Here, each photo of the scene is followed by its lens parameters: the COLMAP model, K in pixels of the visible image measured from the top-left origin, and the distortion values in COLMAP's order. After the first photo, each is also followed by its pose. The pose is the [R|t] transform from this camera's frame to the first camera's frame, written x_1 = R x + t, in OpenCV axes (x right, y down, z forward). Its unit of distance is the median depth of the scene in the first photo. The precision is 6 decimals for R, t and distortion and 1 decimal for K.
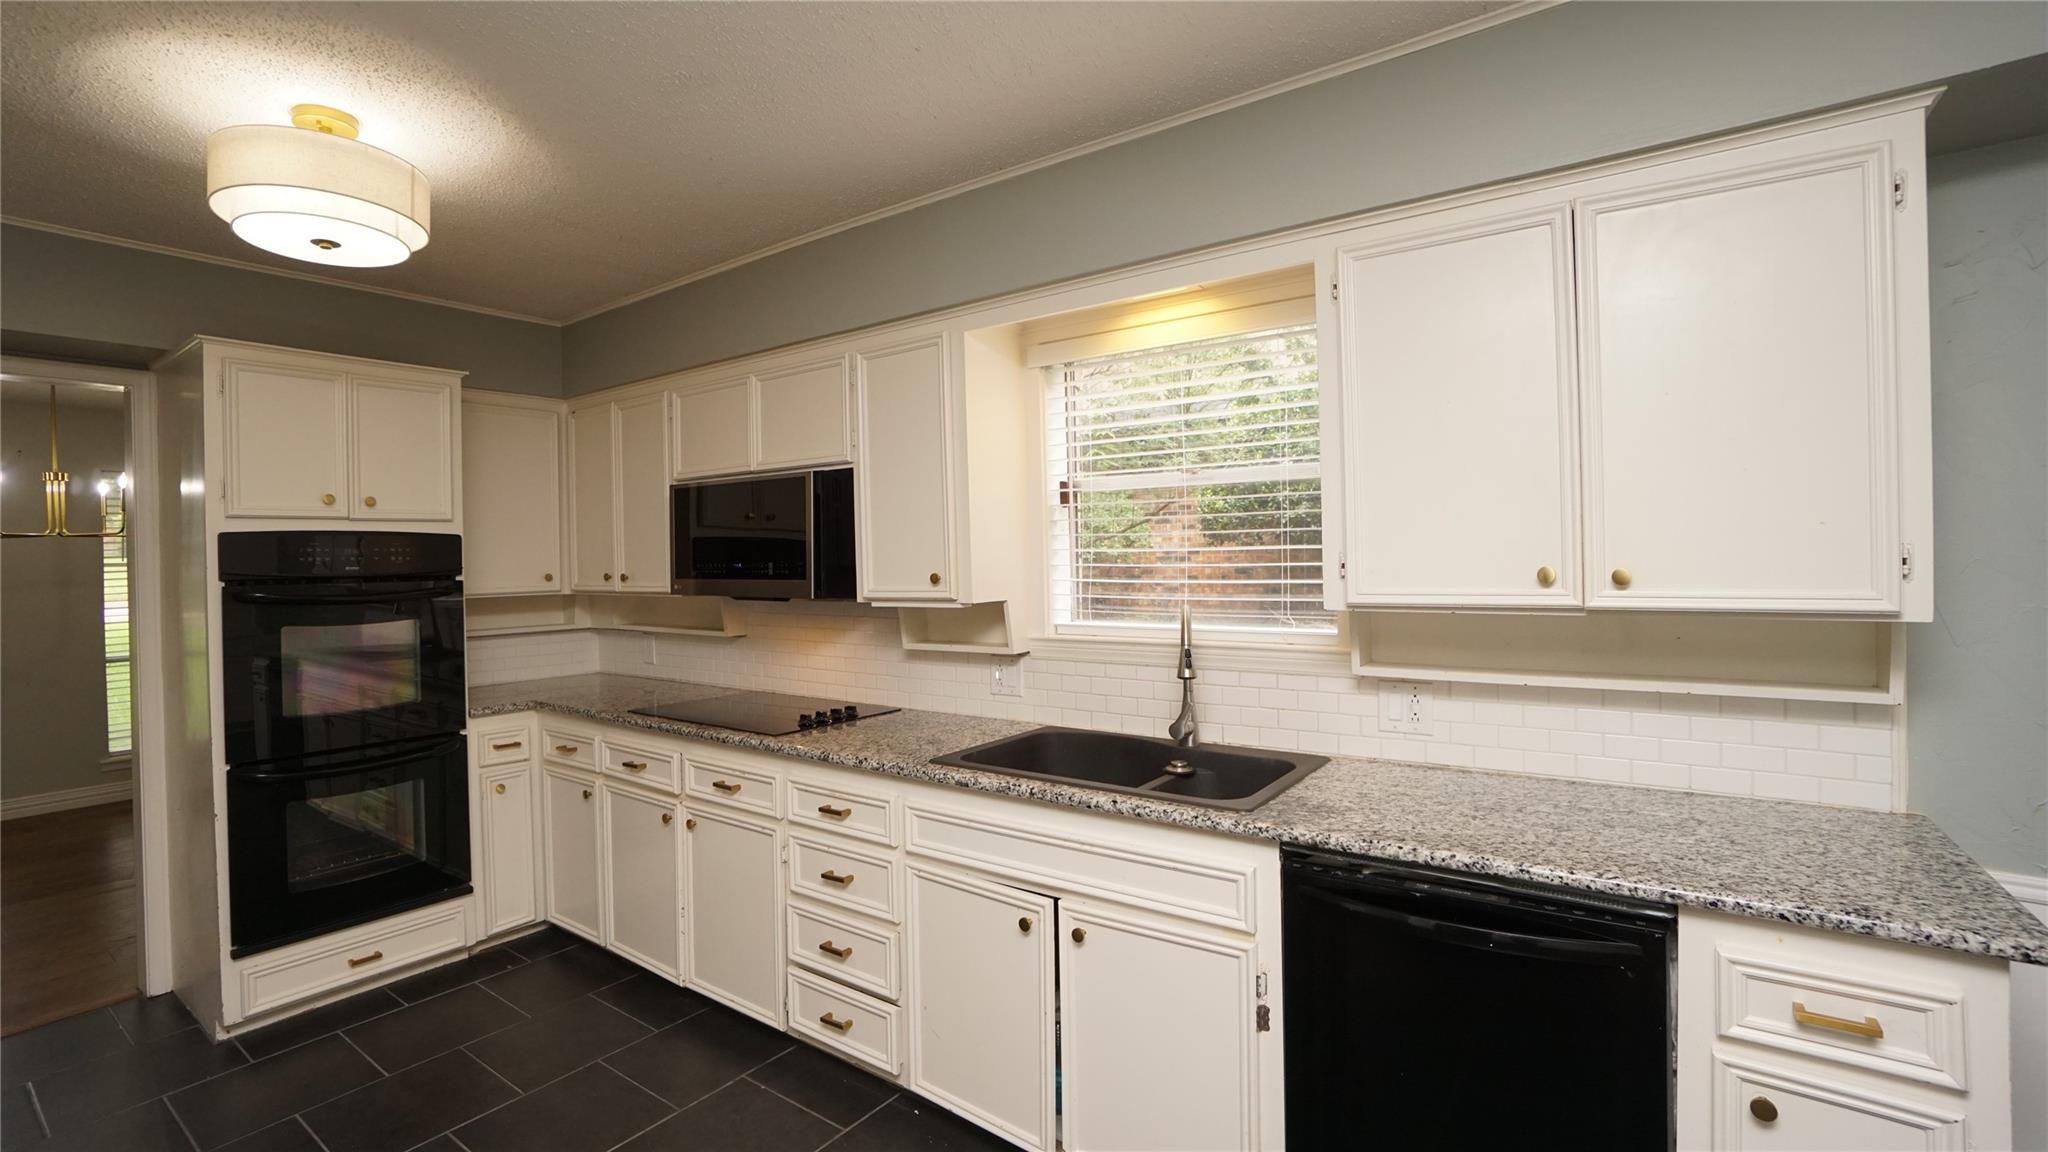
lens RADIAL K [[905.9, 0, 1019.5], [0, 905.9, 557.9], [0, 0, 1]] dist [-0.039011, 0.013636]
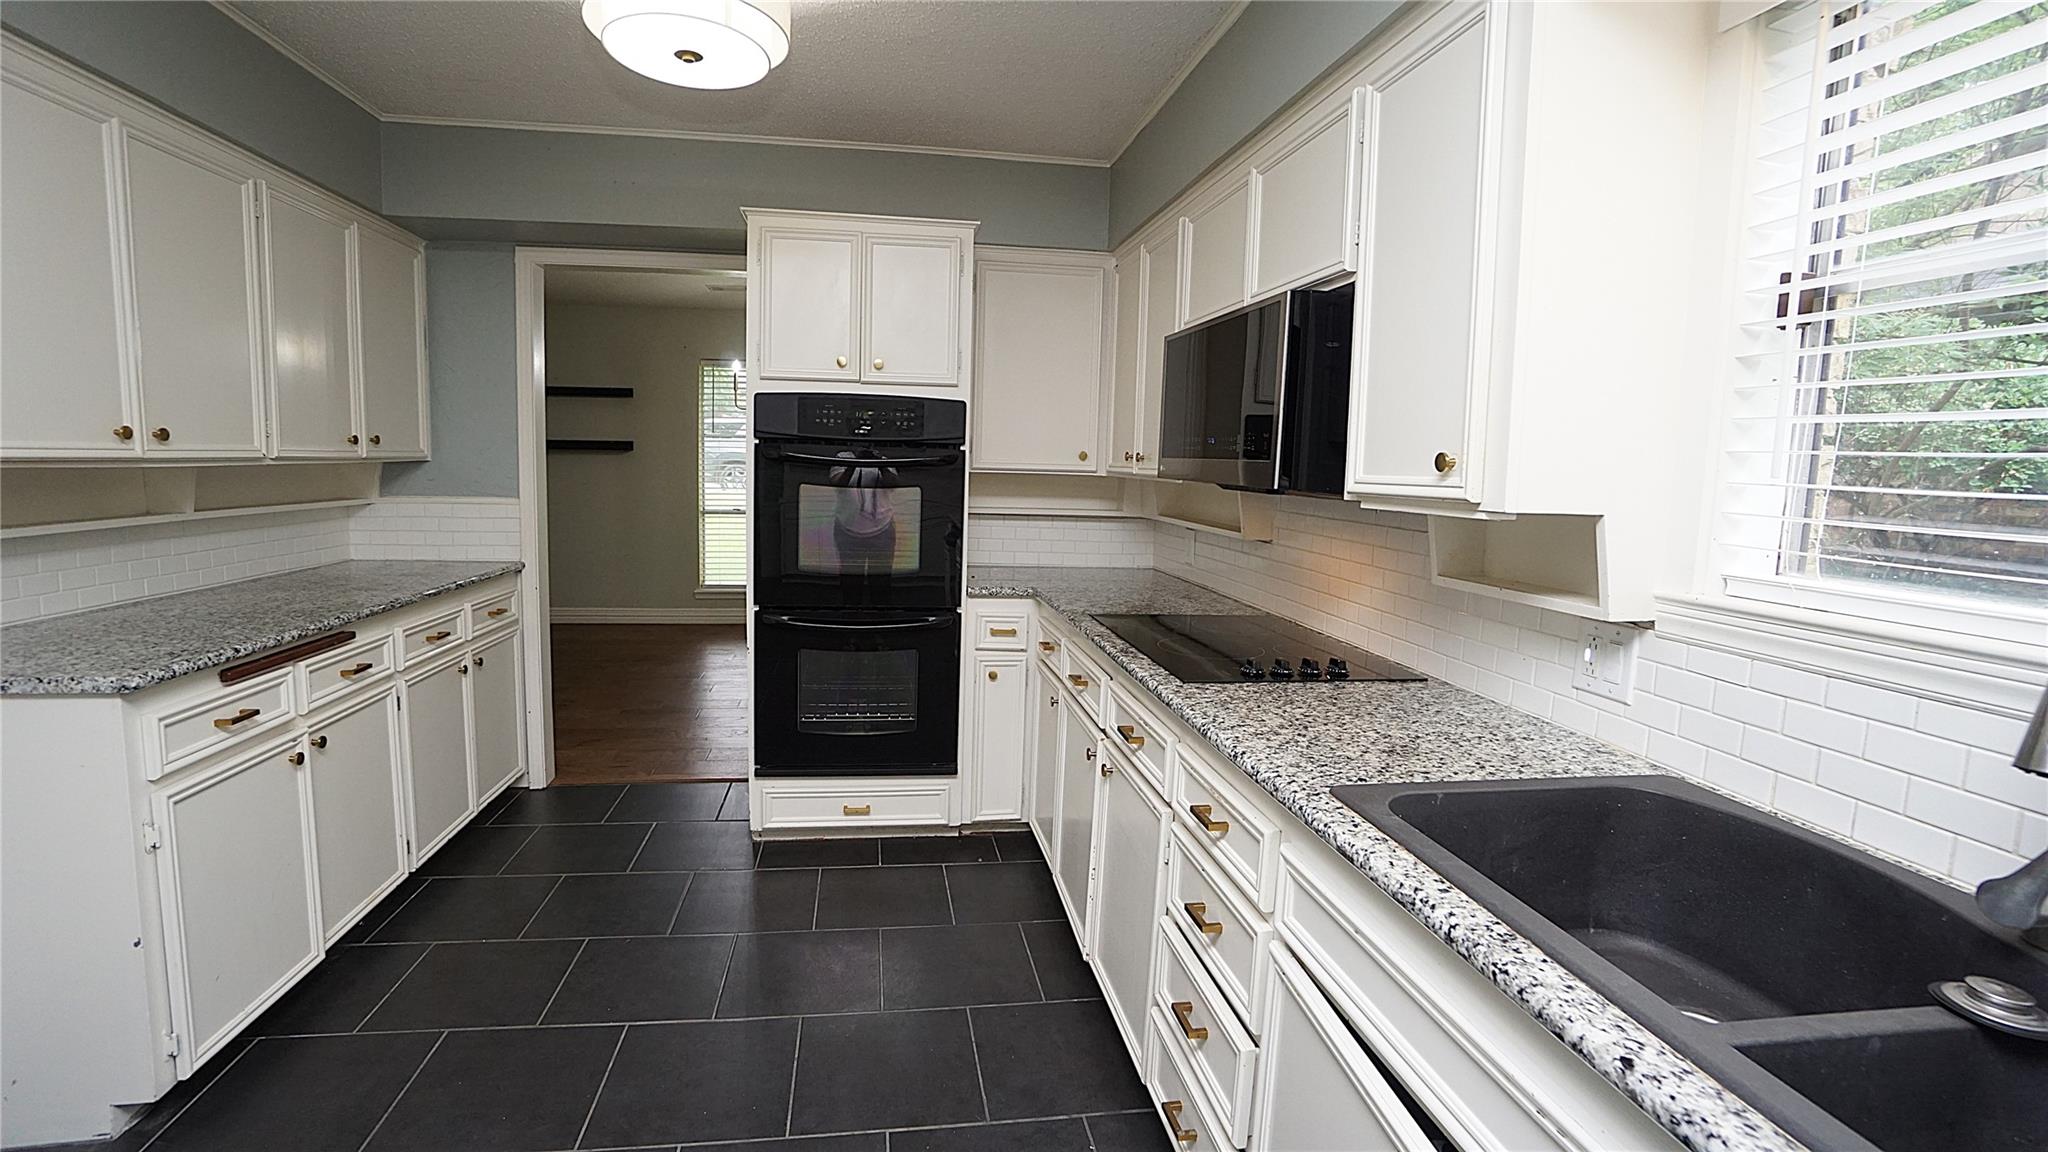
lens RADIAL K [[905.9, 0, 1019.5], [0, 905.9, 557.9], [0, 0, 1]] dist [-0.039011, 0.013636]
pose [[0.694481, 0.112764, -0.710619, 0.108111], [-0.042648, 0.992358, 0.115791, 0.024856], [0.718246, -0.050109, 0.693983, 0.384369]]
